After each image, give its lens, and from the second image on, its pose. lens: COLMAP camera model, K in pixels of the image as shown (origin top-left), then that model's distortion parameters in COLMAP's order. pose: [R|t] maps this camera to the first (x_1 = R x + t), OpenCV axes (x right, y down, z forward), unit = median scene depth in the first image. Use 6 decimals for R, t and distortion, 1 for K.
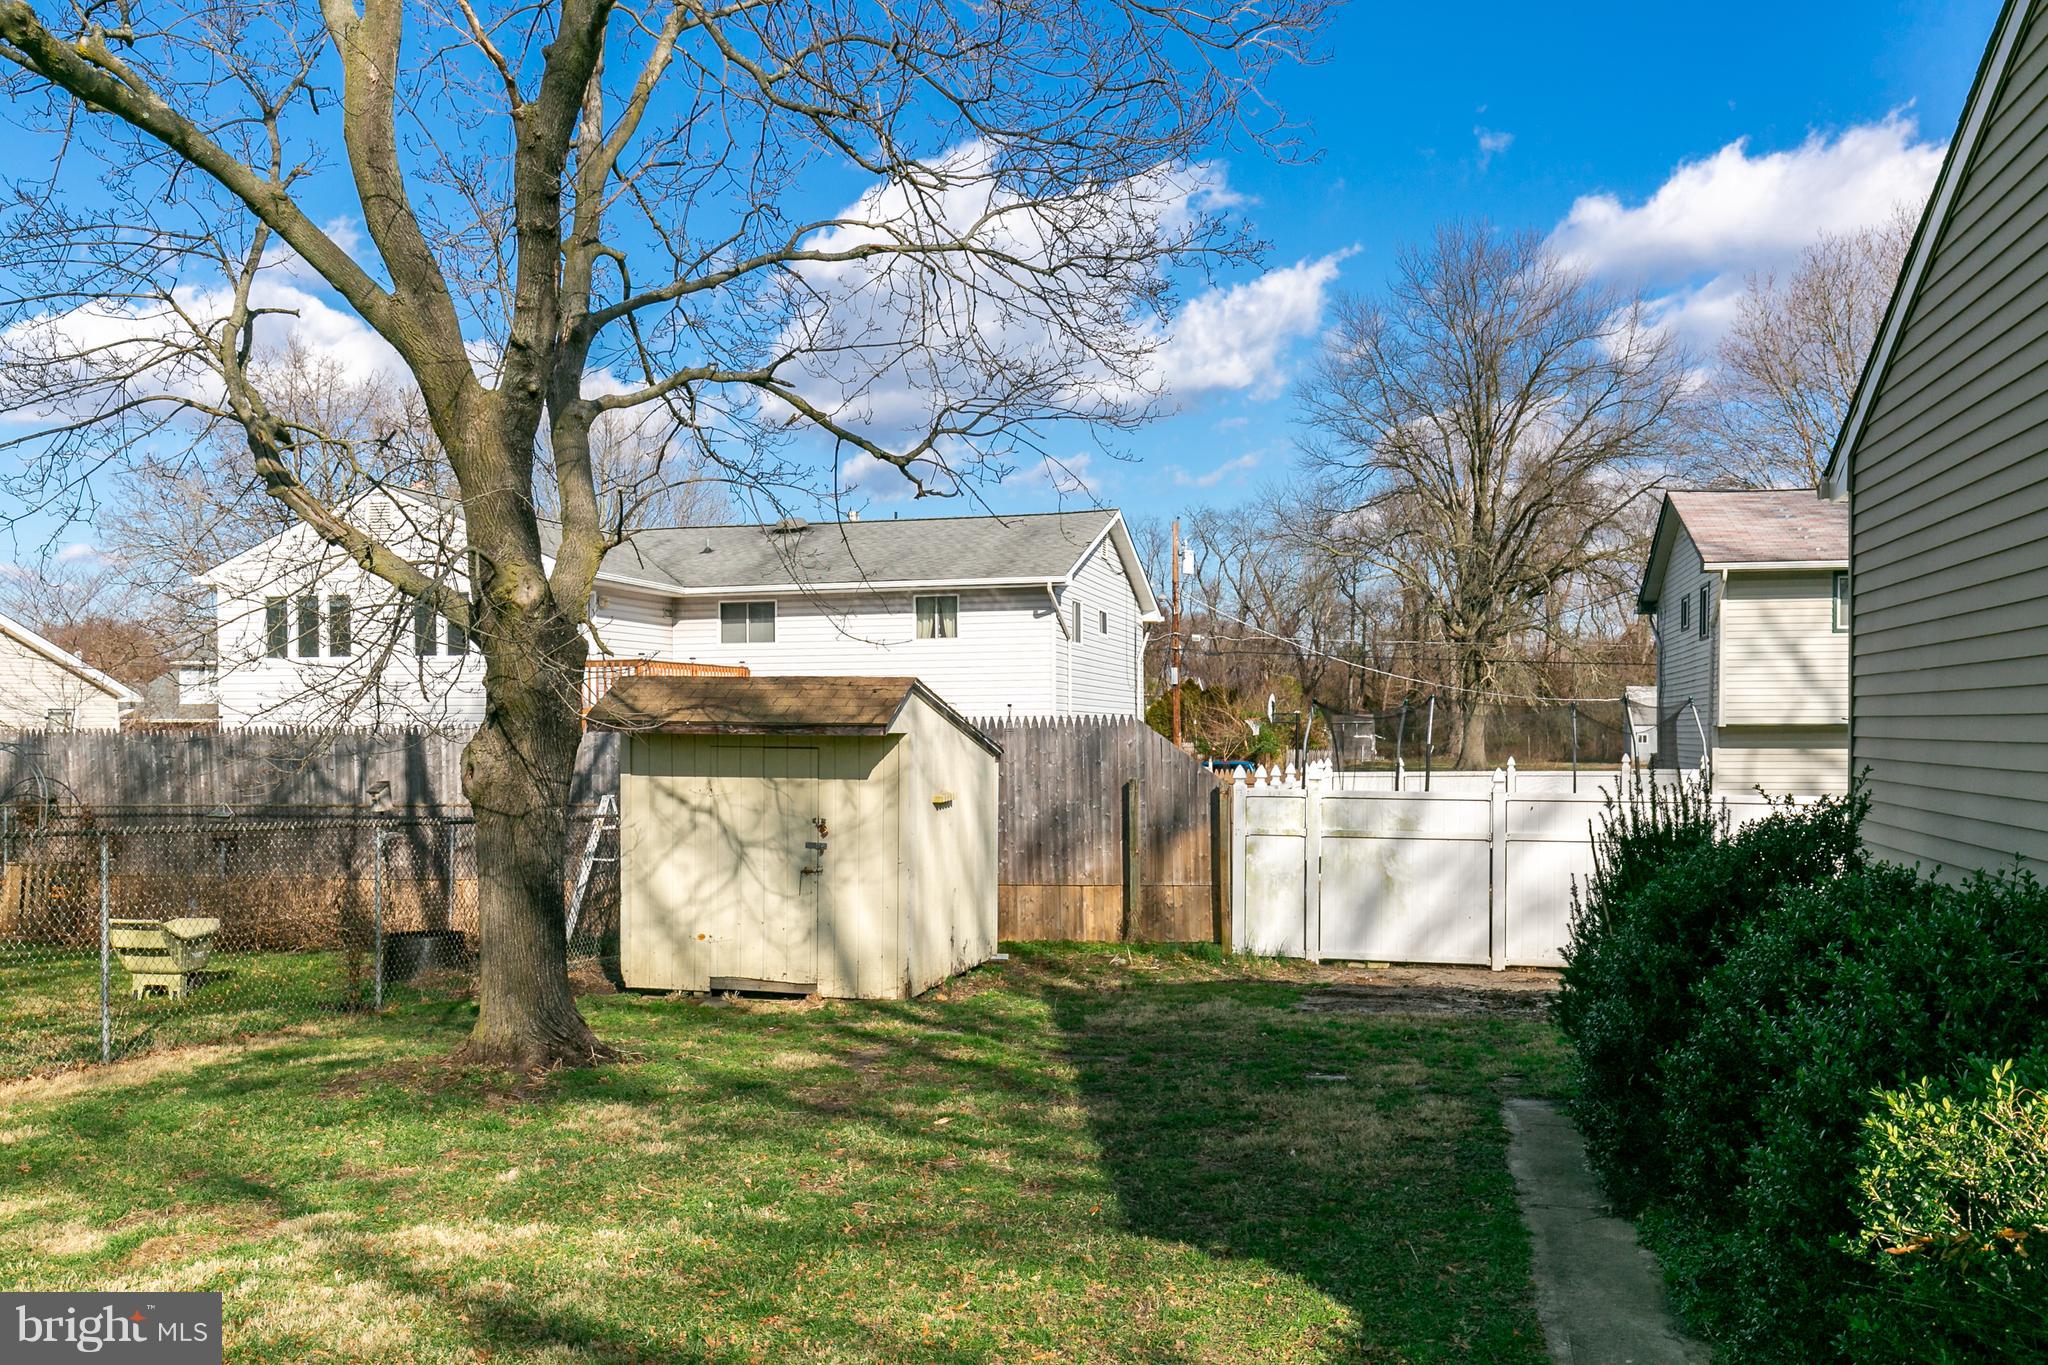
lens RADIAL K [[1661.4, 0, 1024.0], [0, 1661.4, 682.5], [0, 0, 1]] dist [0.058990, 0.000736]
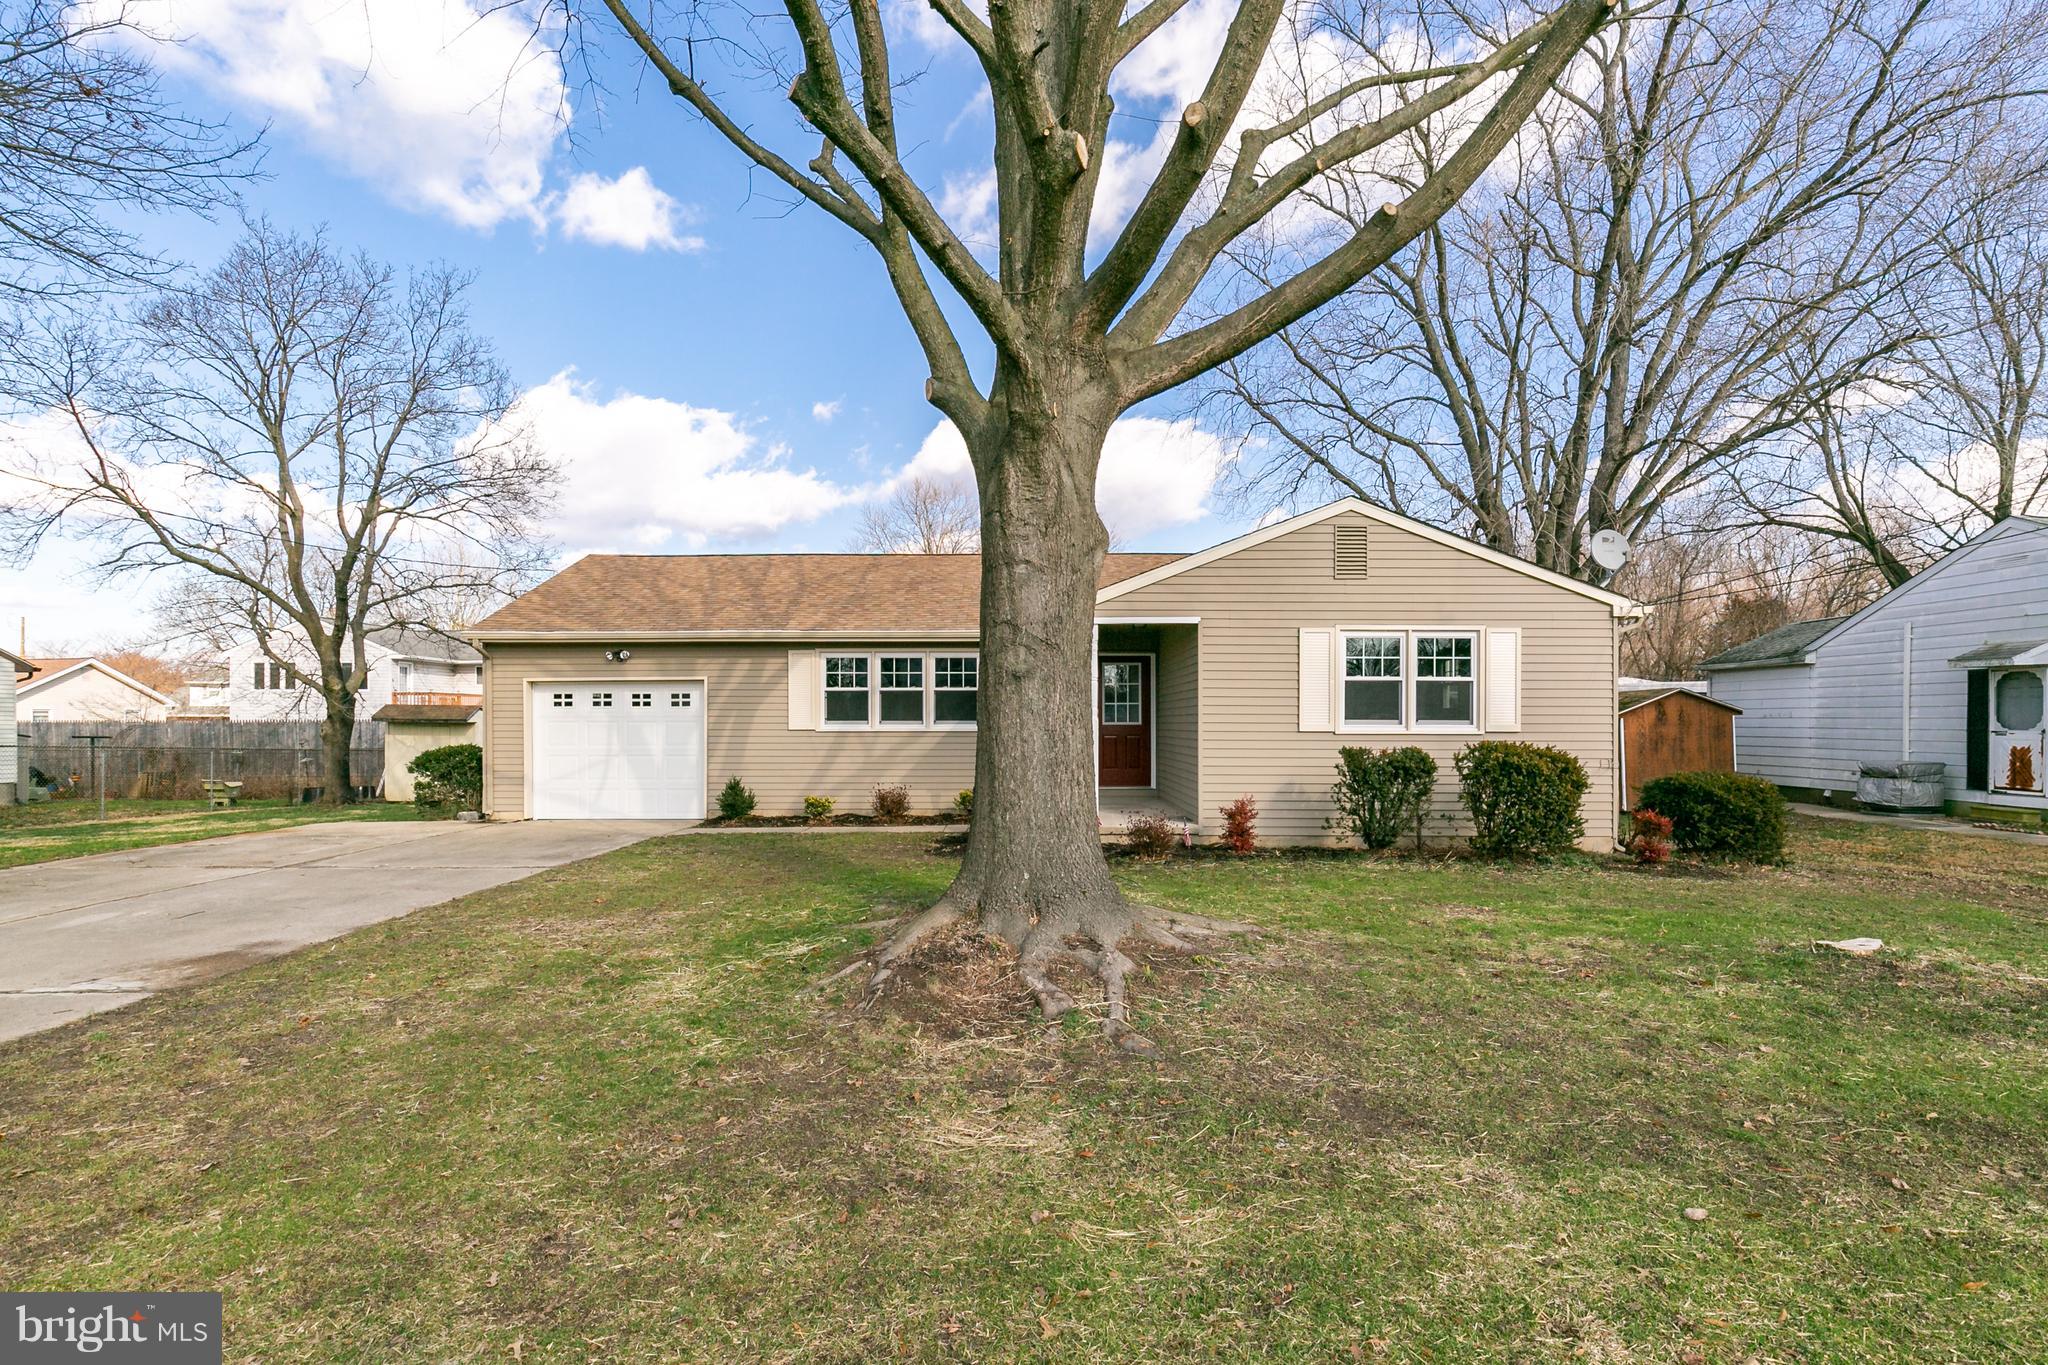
lens RADIAL K [[1020.9, 0, 1017.0], [0, 1020.9, 669.3], [0, 0, 1]] dist [-0.002221, -0.000636]
pose [[0.974071, 0.014566, 0.225773, 0.501523], [-0.009248, 0.999655, -0.024595, -0.034100], [-0.226053, 0.021869, 0.973870, -1.189865]]
